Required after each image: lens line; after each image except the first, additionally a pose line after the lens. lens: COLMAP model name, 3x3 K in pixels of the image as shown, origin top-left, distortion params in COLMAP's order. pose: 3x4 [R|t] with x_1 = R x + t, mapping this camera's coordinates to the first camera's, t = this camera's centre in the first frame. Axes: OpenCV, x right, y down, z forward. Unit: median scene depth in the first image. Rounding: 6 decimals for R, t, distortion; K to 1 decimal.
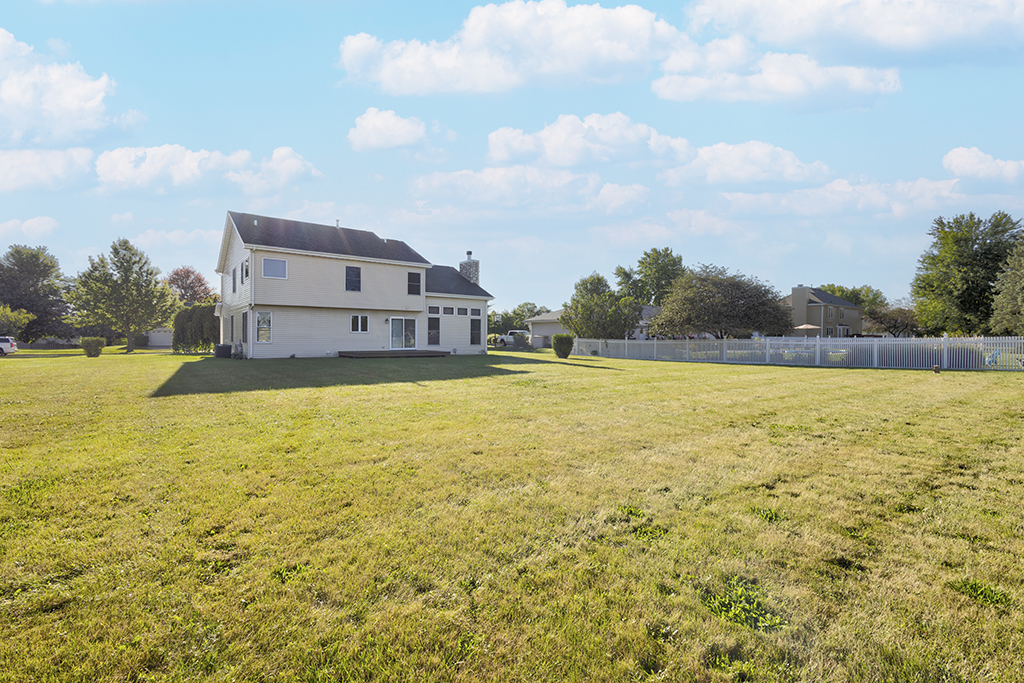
lens RADIAL K [[474.3, 0, 512.0], [0, 474.3, 341.5], [0, 0, 1]] dist [-0.000892, -0.000103]
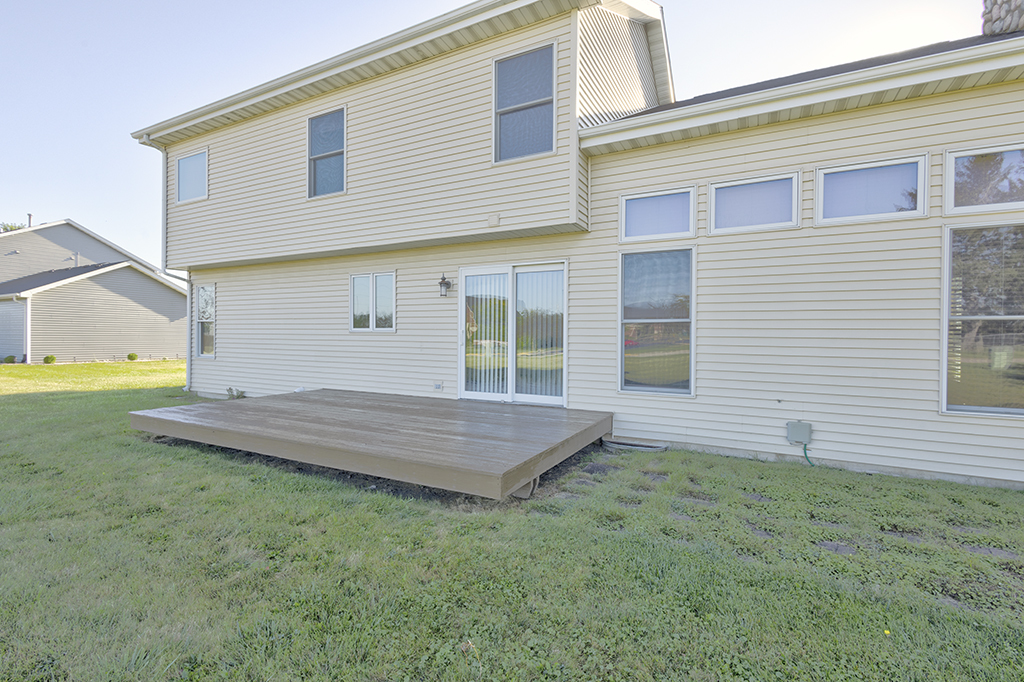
lens RADIAL K [[474.6, 0, 512.0], [0, 474.6, 341.0], [0, 0, 1]] dist [0.015915, 0.000137]
pose [[0.403234, 0.015765, -0.914961, -0.005956], [-0.005406, 0.999875, 0.014846, -0.014161], [0.915081, -0.001040, 0.403268, 0.757037]]
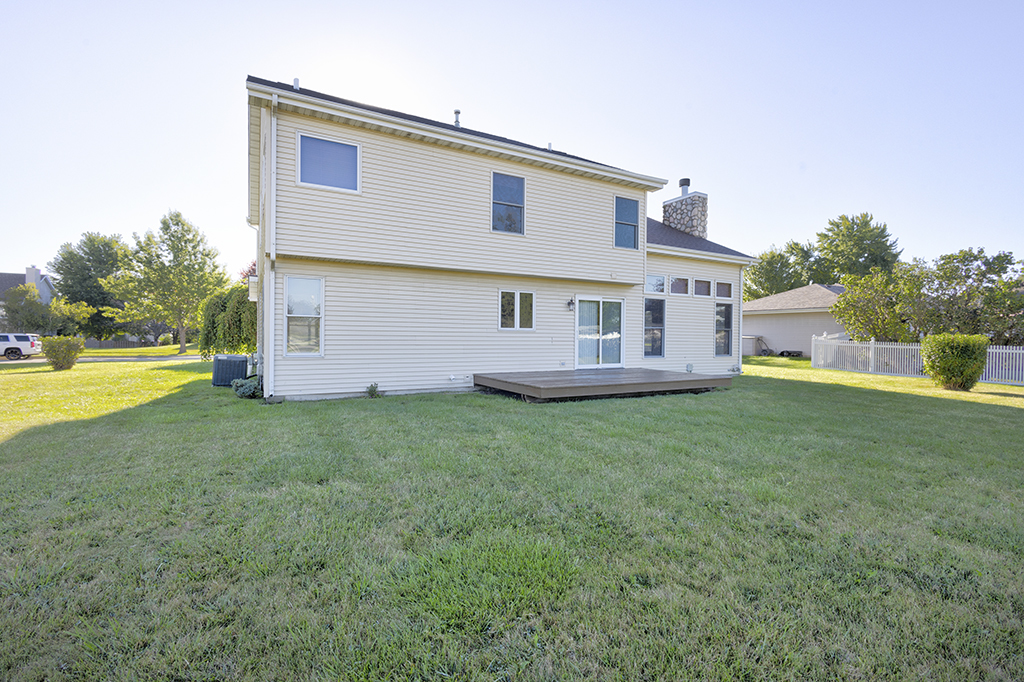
lens RADIAL K [[474.6, 0, 512.0], [0, 474.6, 341.0], [0, 0, 1]] dist [0.015915, 0.000137]
pose [[0.987676, 0.006374, -0.156385, -0.202568], [-0.005656, 0.999971, 0.005041, -0.008926], [0.156413, -0.004095, 0.987683, 0.444961]]
